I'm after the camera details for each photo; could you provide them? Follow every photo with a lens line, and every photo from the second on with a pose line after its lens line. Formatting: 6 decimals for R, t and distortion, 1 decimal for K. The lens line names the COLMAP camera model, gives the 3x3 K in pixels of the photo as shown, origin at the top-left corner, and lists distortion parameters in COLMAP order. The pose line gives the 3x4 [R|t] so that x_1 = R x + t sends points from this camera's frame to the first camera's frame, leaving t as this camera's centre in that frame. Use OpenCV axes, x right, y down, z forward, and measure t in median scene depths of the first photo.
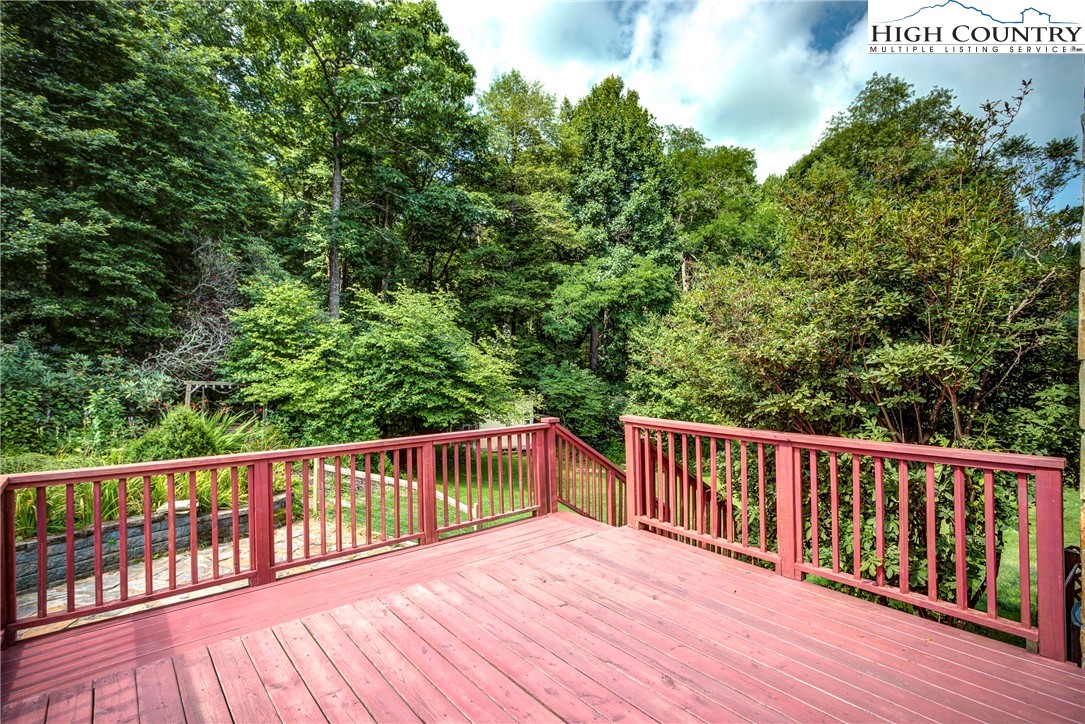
lens RADIAL K [[523.8, 0, 541.4], [0, 523.8, 360.4], [0, 0, 1]] dist [-0.003959, 0.011735]
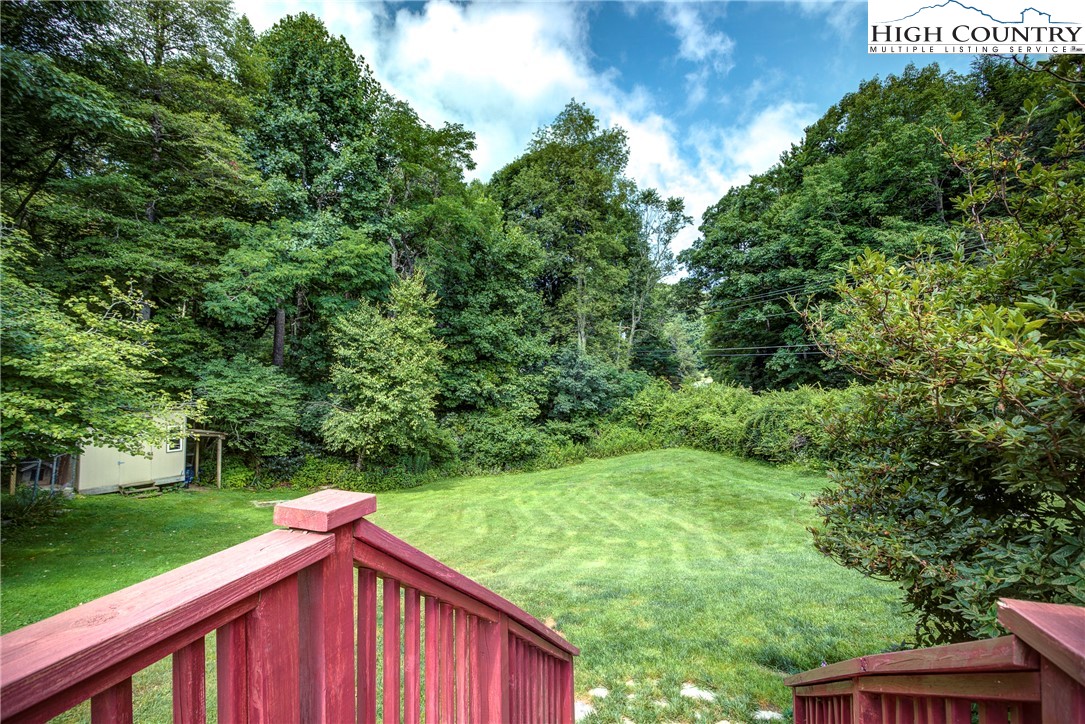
lens RADIAL K [[523.8, 0, 541.4], [0, 523.8, 360.4], [0, 0, 1]] dist [-0.003959, 0.011735]
pose [[0.835568, 0.019515, 0.549040, -0.005030], [-0.014875, 0.999806, -0.012900, 0.012938], [-0.549186, 0.002612, 0.835696, 0.162107]]
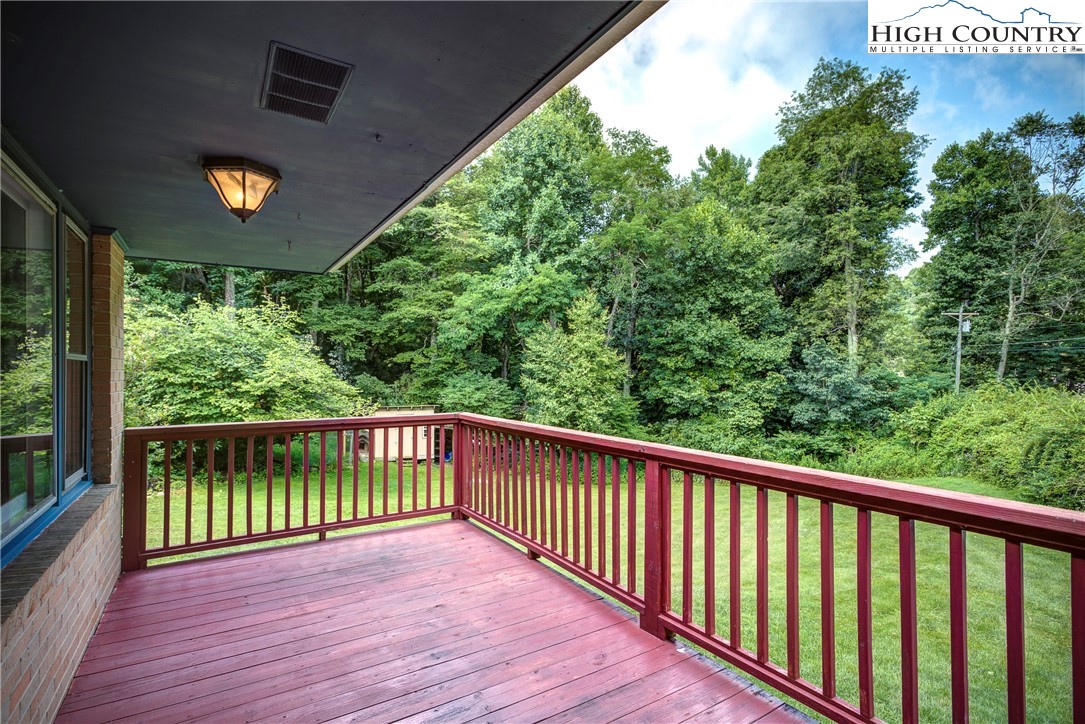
lens RADIAL K [[523.8, 0, 541.4], [0, 523.8, 360.4], [0, 0, 1]] dist [-0.003959, 0.011735]
pose [[0.992245, -0.014650, -0.123434, 0.308126], [0.012260, 0.999723, -0.020102, 0.004413], [0.123694, 0.018433, 0.992149, 0.025719]]
